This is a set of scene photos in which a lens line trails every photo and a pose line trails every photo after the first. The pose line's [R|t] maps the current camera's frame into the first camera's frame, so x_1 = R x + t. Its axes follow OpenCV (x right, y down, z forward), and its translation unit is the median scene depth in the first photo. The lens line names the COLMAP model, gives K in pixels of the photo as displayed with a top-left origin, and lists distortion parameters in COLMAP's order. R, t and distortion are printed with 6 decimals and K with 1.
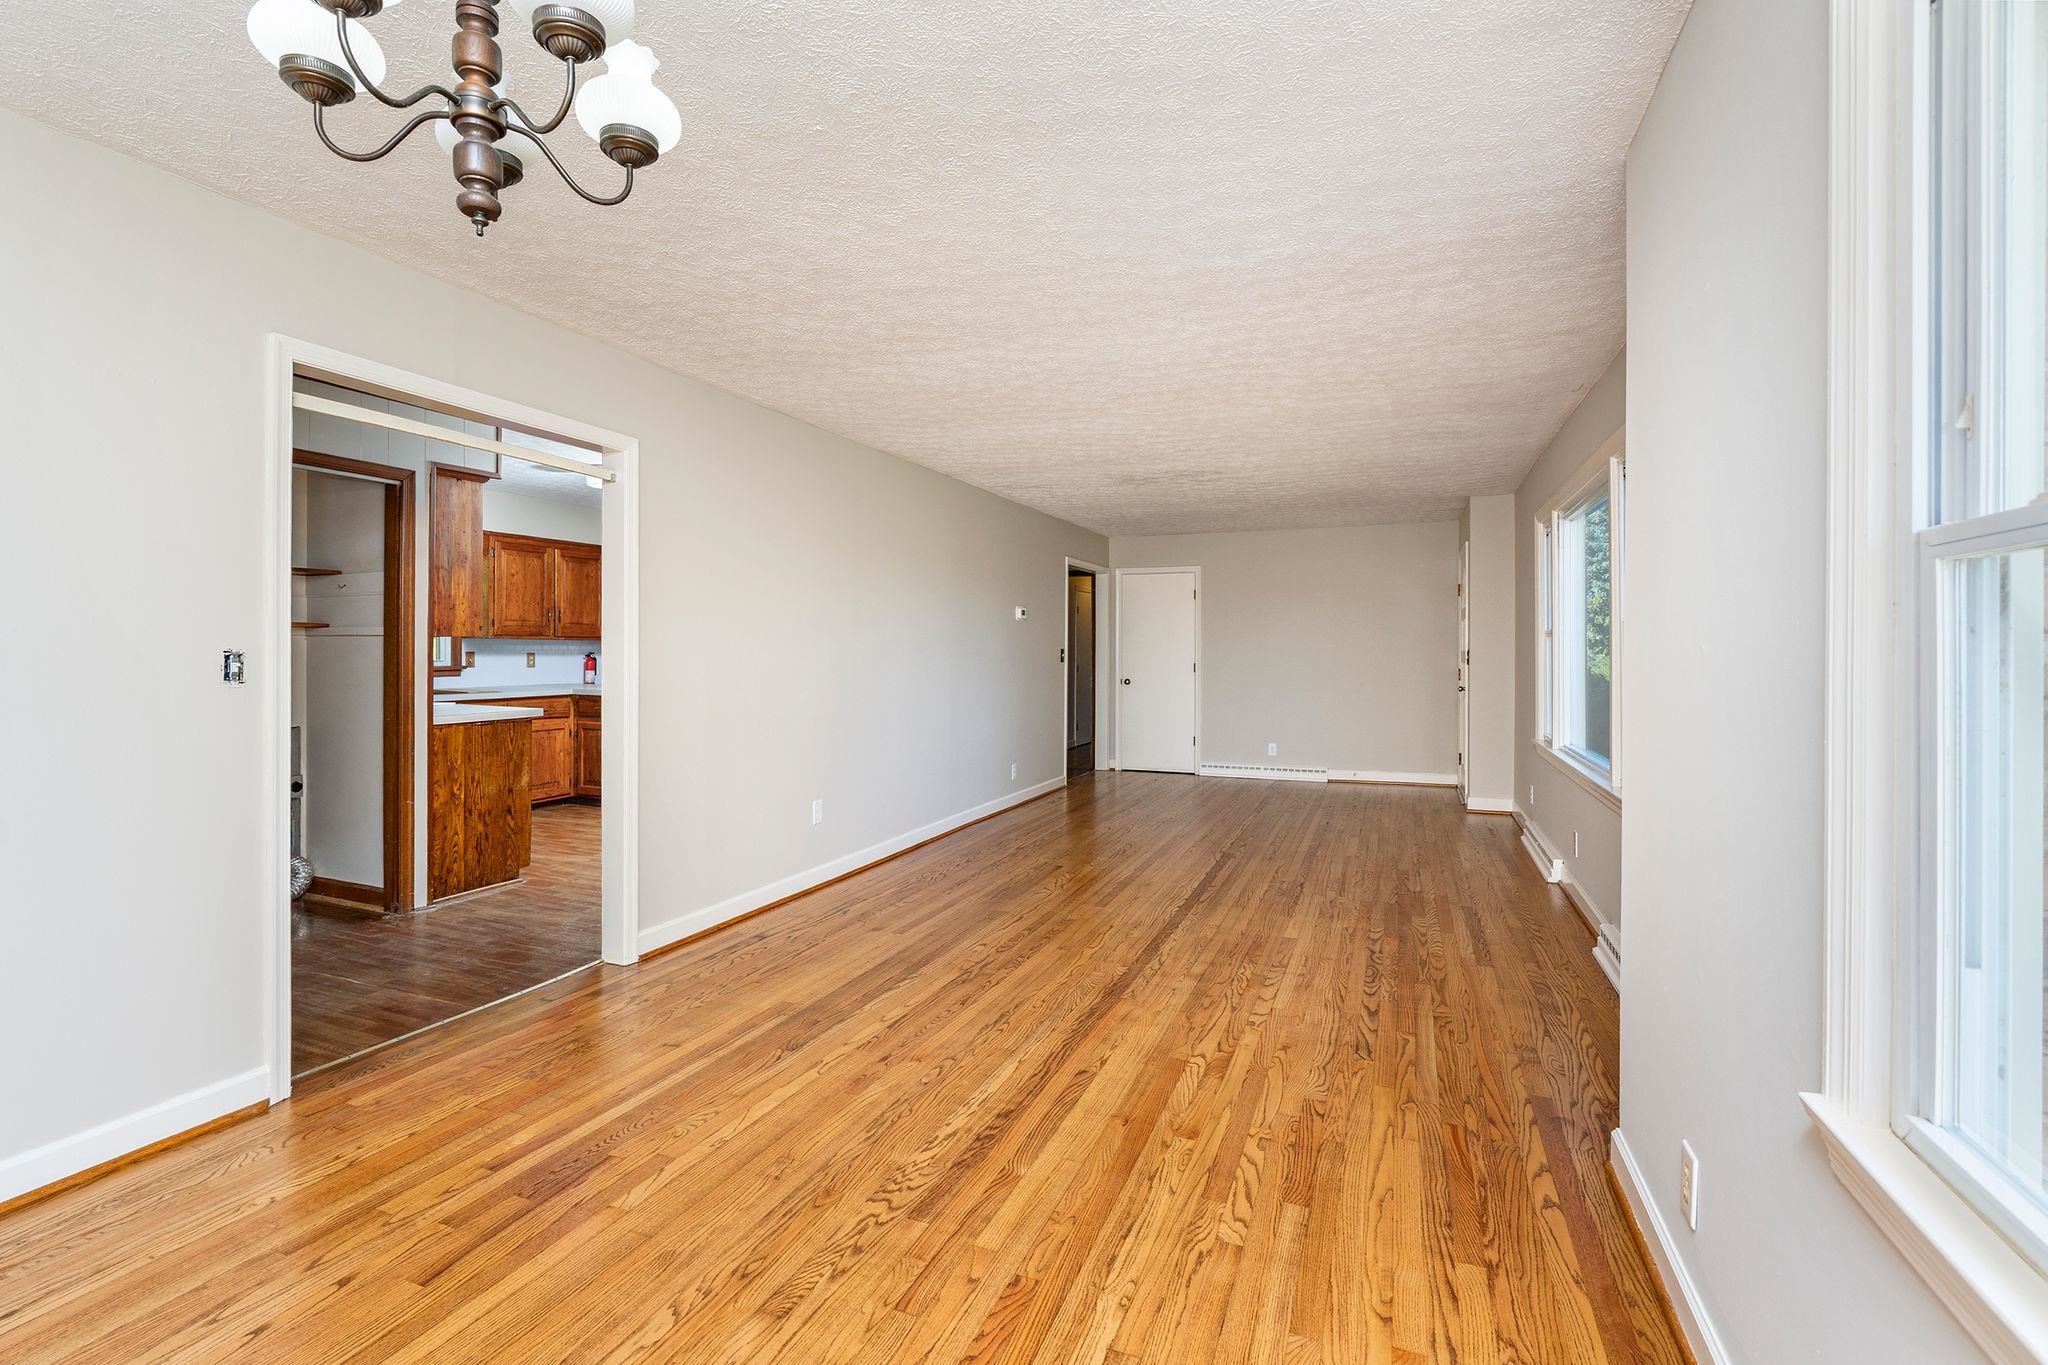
lens RADIAL K [[932.4, 0, 990.5], [0, 932.4, 648.2], [0, 0, 1]] dist [-0.002927, 0.000943]
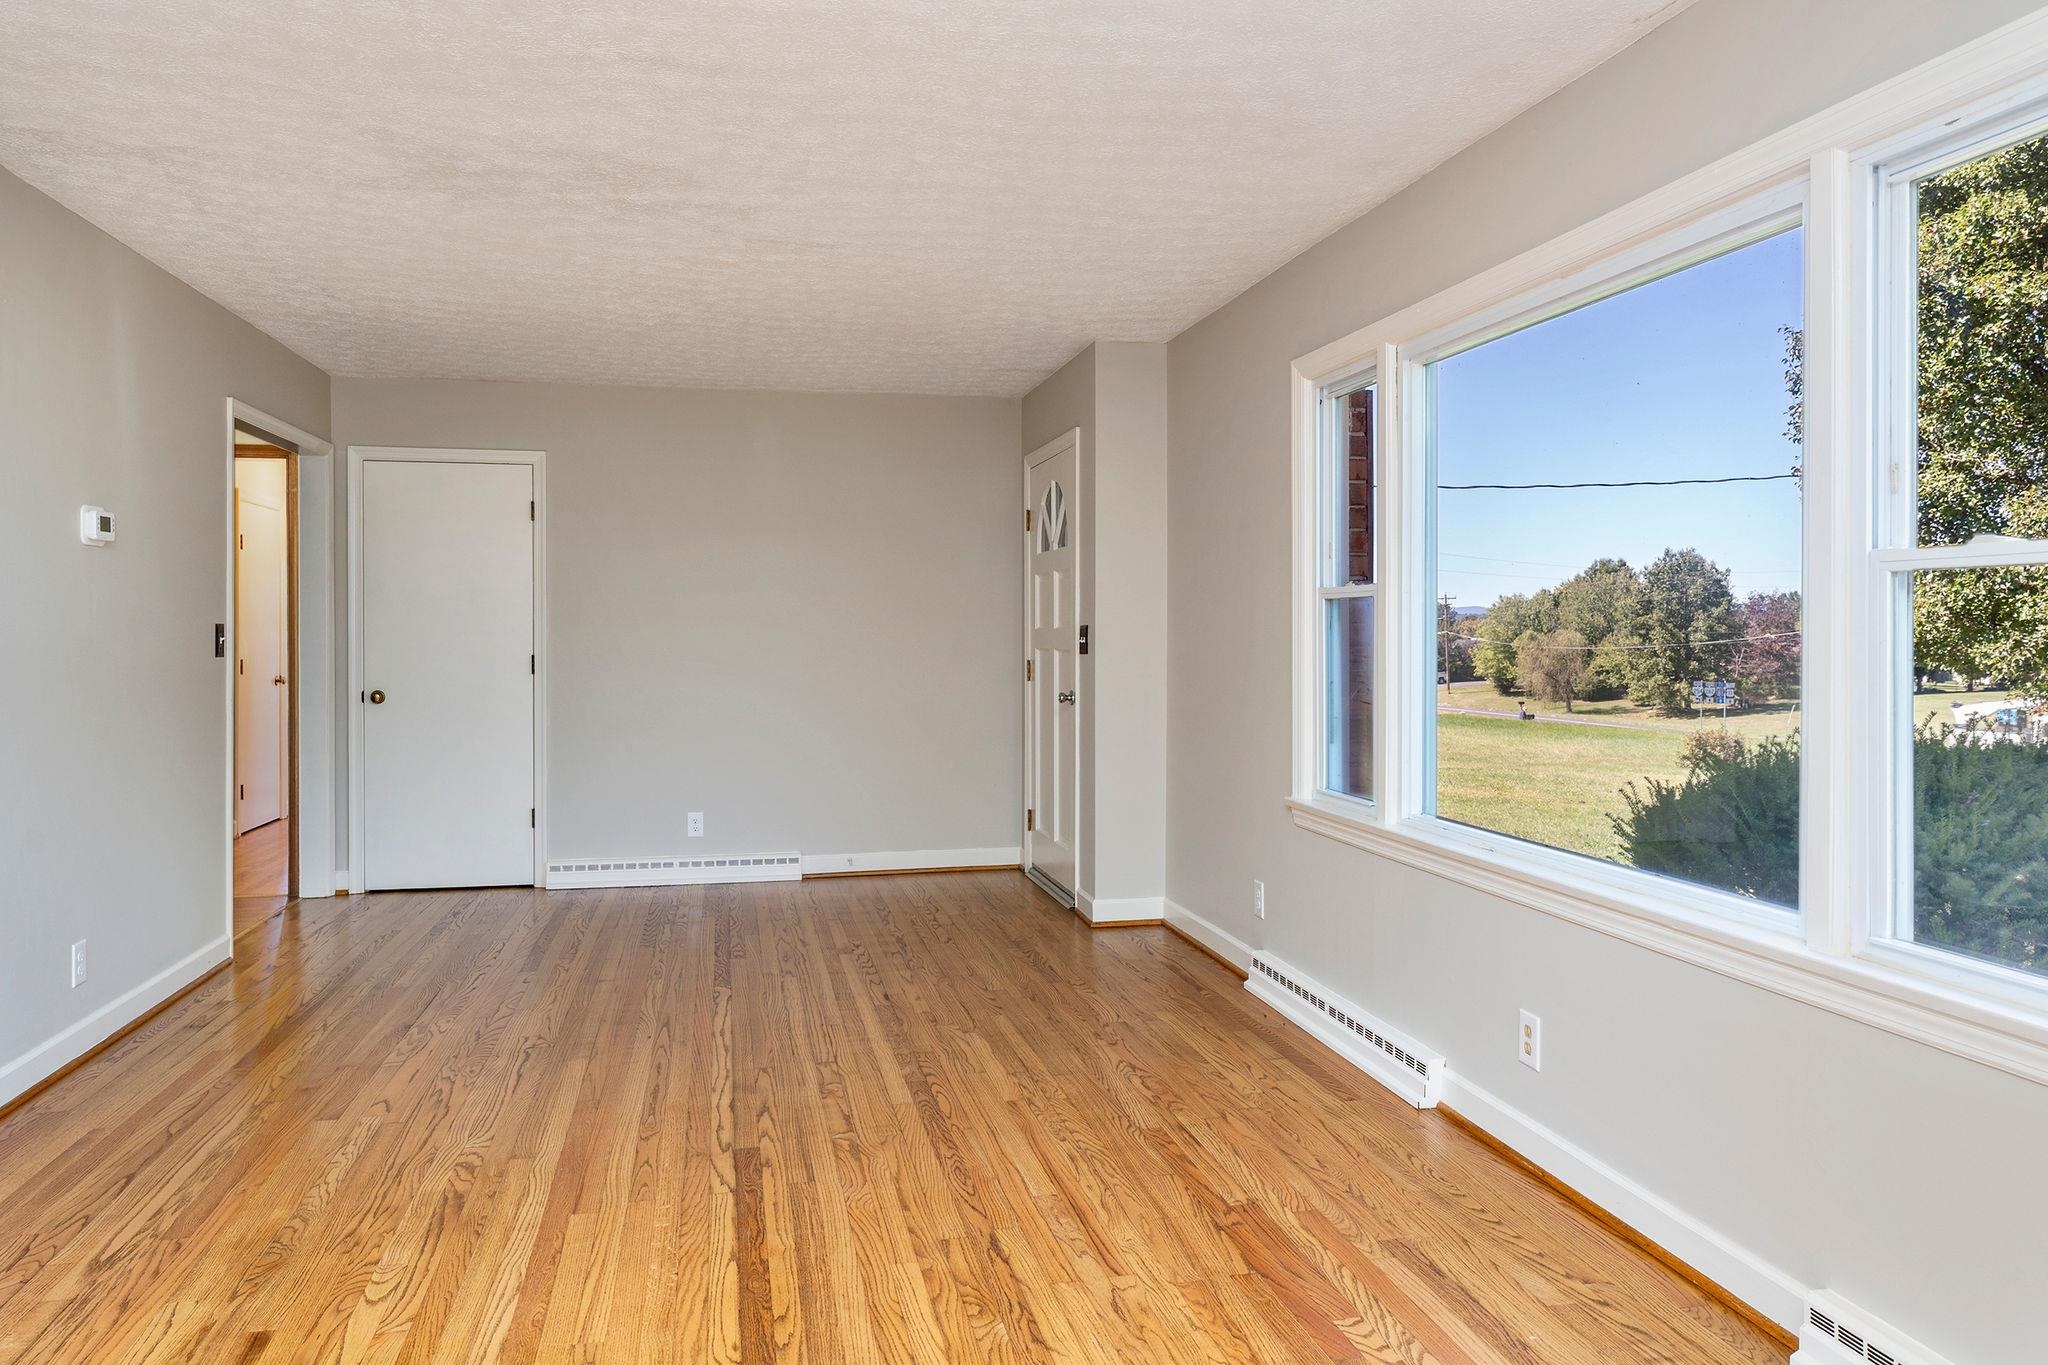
lens RADIAL K [[1378.0, 0, 1019.7], [0, 1378.0, 641.4], [0, 0, 1]] dist [-0.009595, -0.001428]
pose [[0.812251, -0.005910, 0.583278, 0.030513], [-0.000472, 0.999942, 0.010789, 0.004543], [-0.583308, -0.009039, 0.812201, 0.821612]]
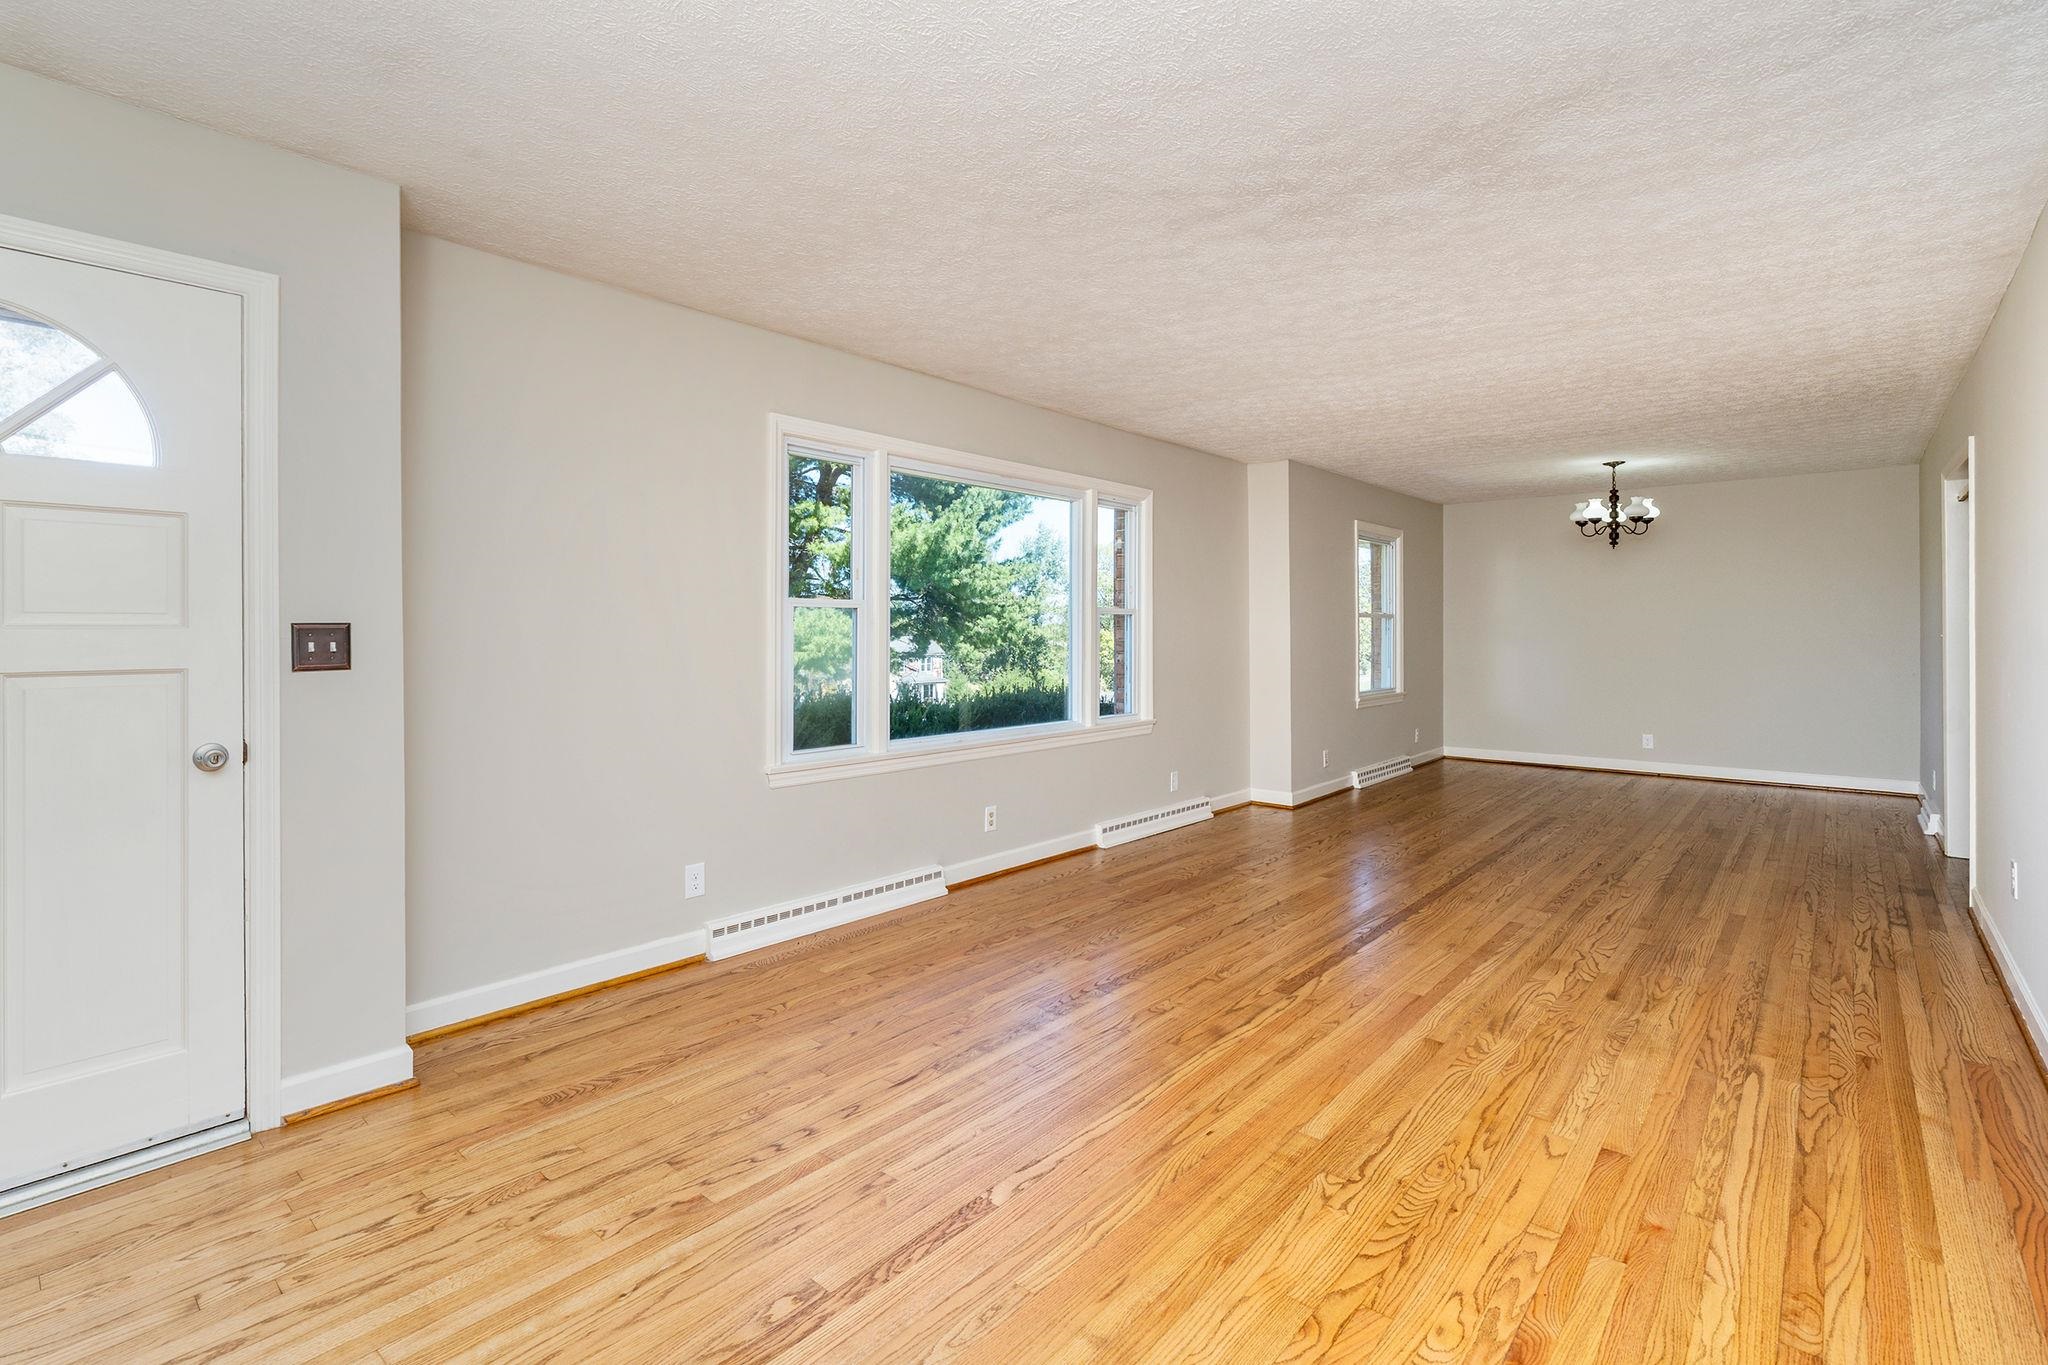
lens RADIAL K [[932.4, 0, 990.5], [0, 932.4, 648.2], [0, 0, 1]] dist [-0.002927, 0.000943]
pose [[-0.945255, -0.008662, 0.326218, 0.428108], [-0.003403, 0.999855, 0.016689, 0.006914], [-0.326315, 0.014665, -0.945147, 2.794014]]
